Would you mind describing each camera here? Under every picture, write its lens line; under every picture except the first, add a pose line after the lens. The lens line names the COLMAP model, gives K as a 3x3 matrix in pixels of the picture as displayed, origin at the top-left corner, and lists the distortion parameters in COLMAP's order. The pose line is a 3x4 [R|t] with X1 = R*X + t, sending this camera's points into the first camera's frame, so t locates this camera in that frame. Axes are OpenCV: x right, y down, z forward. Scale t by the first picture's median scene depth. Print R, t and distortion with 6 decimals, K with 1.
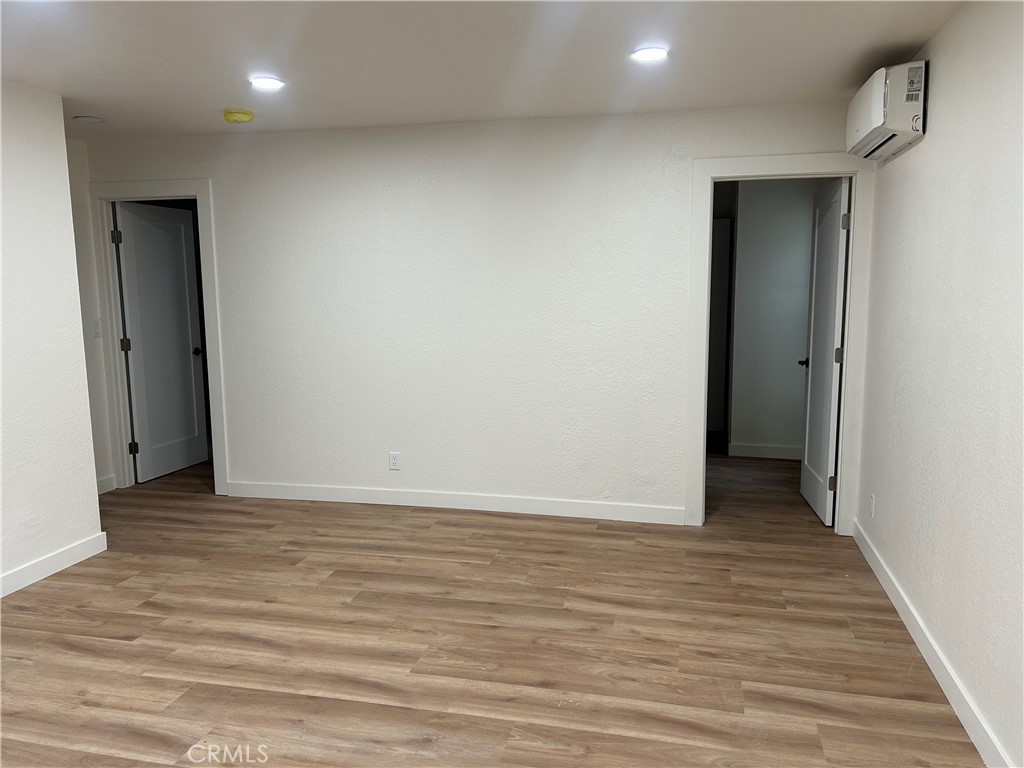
lens RADIAL K [[765.2, 0, 512.0], [0, 765.2, 384.0], [0, 0, 1]] dist [0.041487, -0.045955]
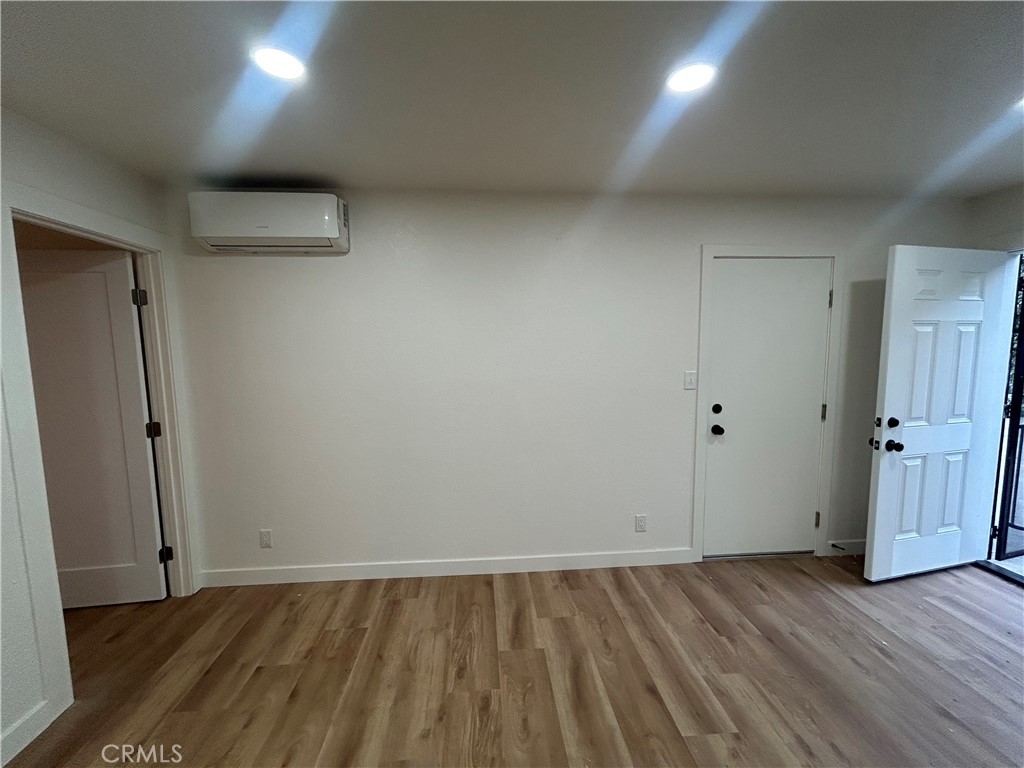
lens RADIAL K [[411.6, 0, 510.5], [0, 411.6, 383.0], [0, 0, 1]] dist [-0.001091, 0.000427]
pose [[-0.307532, -0.077034, 0.948414, -0.278098], [0.139532, 0.982292, 0.125030, -0.124617], [-0.941252, 0.170785, -0.291338, 0.890218]]
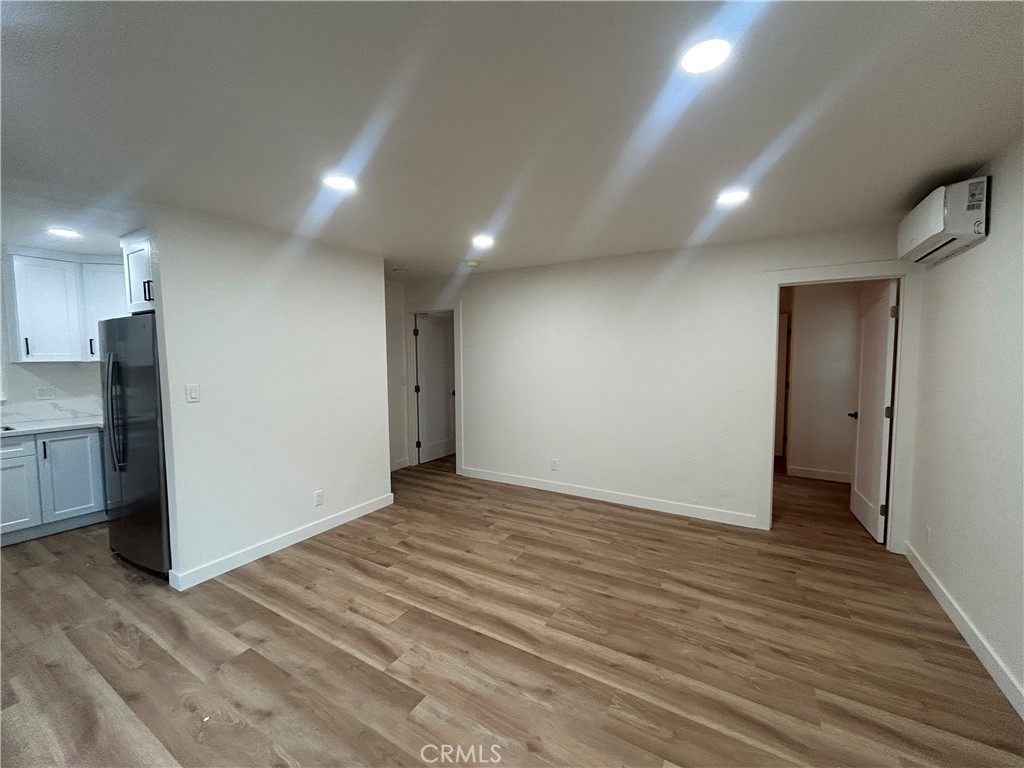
lens RADIAL K [[411.6, 0, 510.5], [0, 411.6, 383.0], [0, 0, 1]] dist [-0.001091, 0.000427]
pose [[0.953936, 0.022009, -0.299201, 0.021628], [-0.041092, 0.997492, -0.057637, -0.025906], [0.297182, 0.067277, 0.952448, 0.174193]]
